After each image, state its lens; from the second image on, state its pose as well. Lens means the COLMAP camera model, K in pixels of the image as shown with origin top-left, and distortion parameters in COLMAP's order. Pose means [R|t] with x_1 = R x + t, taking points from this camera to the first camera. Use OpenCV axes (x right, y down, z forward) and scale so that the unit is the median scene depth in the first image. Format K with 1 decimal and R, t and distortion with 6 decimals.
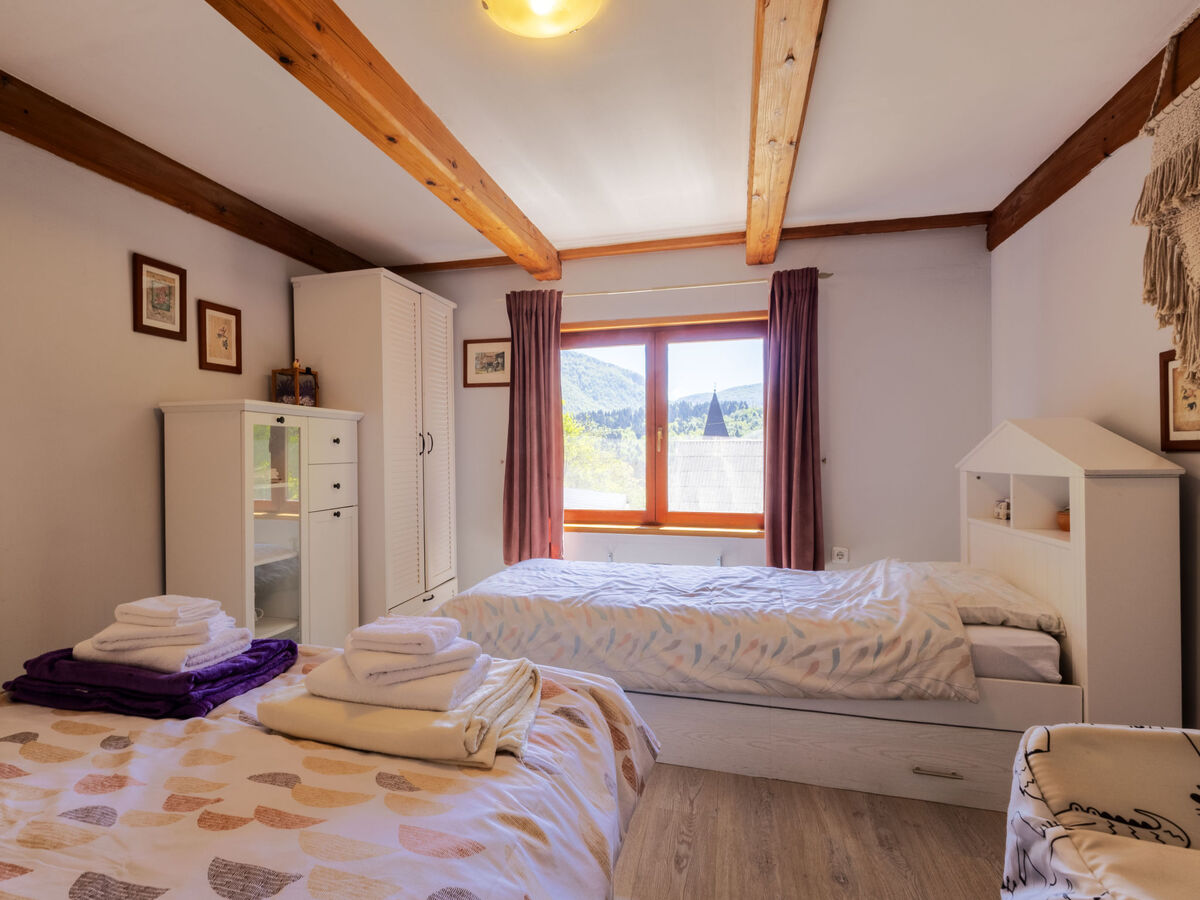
lens RADIAL K [[629.4, 0, 589.7], [0, 629.4, 458.6], [0, 0, 1]] dist [0.003510, 0.003735]
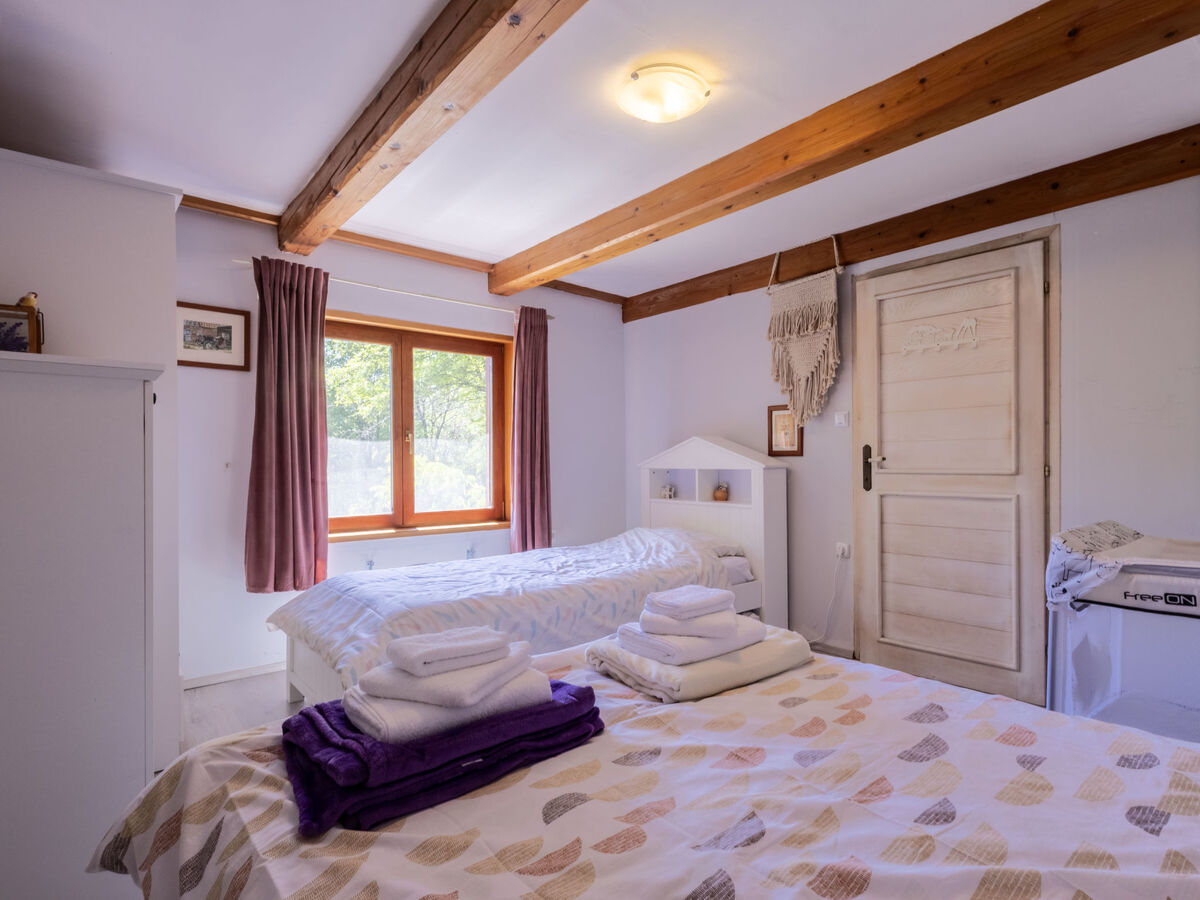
lens RADIAL K [[629.4, 0, 591.7], [0, 629.4, 453.6], [0, 0, 1]] dist [0.003510, 0.003735]
pose [[0.560472, 0.008587, 0.828129, -0.638640], [0.005025, 0.999893, -0.013769, 0.004413], [-0.828158, 0.011878, 0.560369, 0.216075]]
